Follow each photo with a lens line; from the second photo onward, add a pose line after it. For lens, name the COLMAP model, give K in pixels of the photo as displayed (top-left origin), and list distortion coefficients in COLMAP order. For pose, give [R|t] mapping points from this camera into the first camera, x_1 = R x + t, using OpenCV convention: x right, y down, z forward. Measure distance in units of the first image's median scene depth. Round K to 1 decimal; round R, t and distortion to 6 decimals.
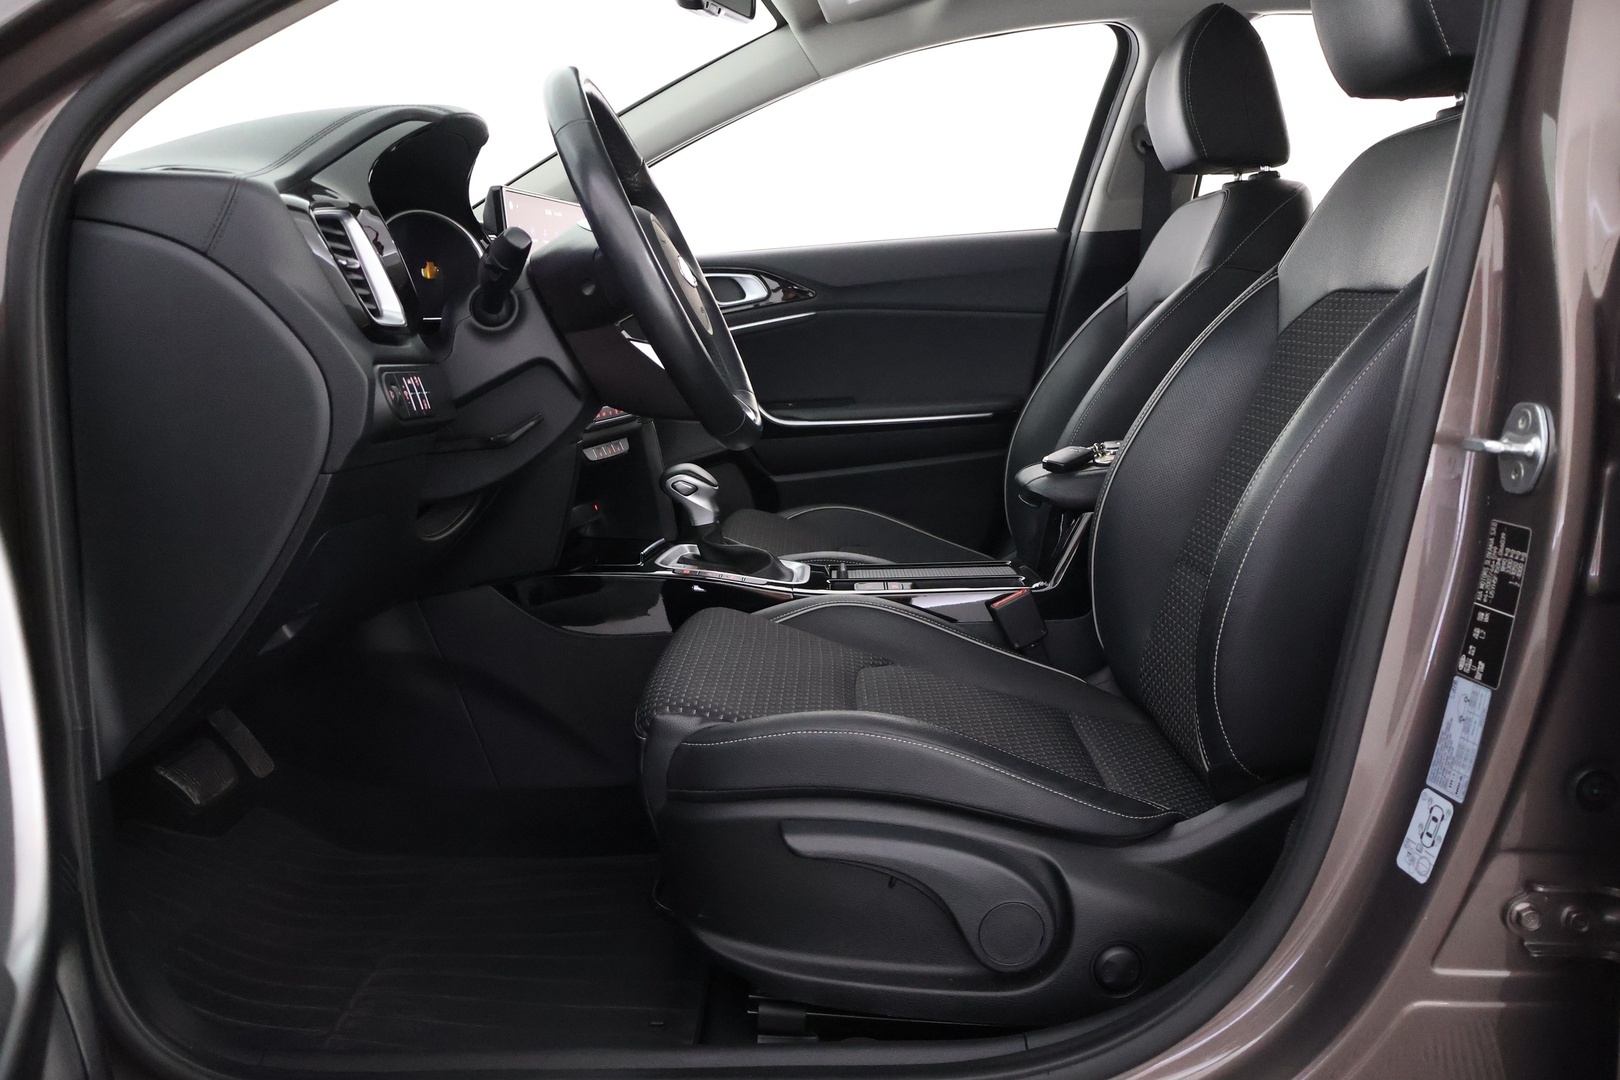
lens RADIAL K [[1331.2, 0, 821.5], [0, 1331.2, 538.4], [0, 0, 1]] dist [-0.017158, 0.001281]
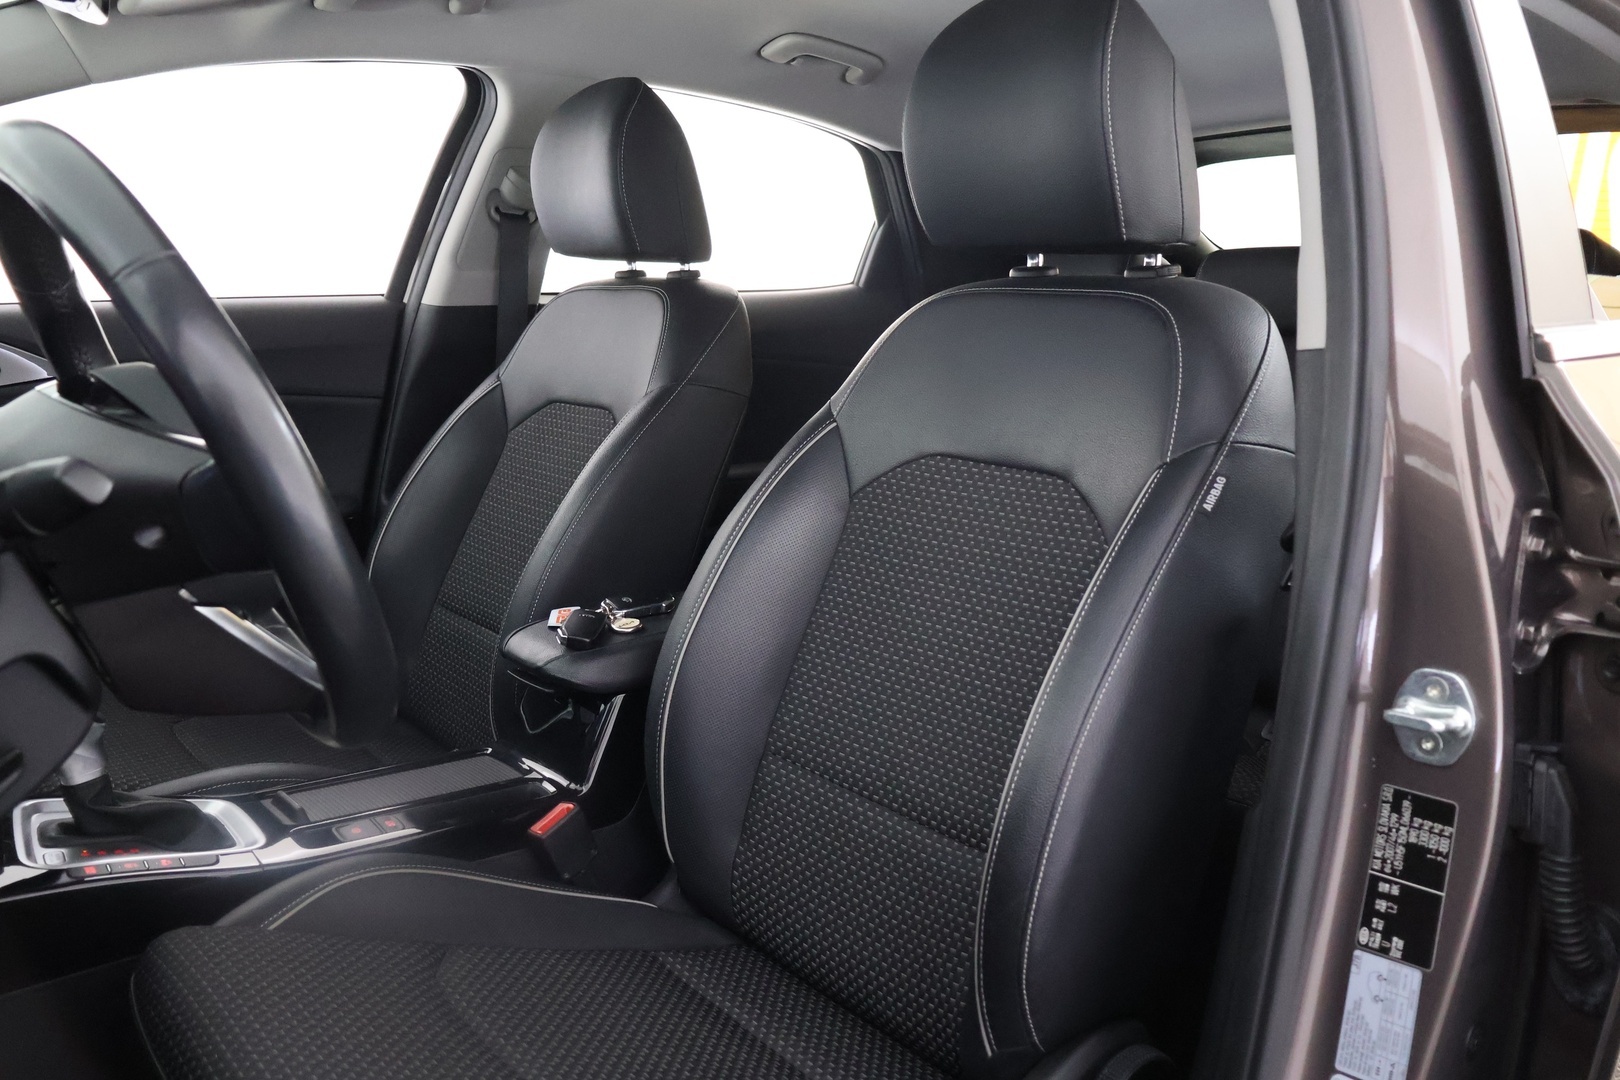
lens RADIAL K [[1331.2, 0, 821.5], [0, 1331.2, 538.4], [0, 0, 1]] dist [-0.017158, 0.001281]
pose [[0.779055, -0.062050, 0.623877, -0.392295], [0.060053, 0.997900, 0.024260, -0.236326], [-0.624072, 0.018565, 0.781146, 0.497853]]
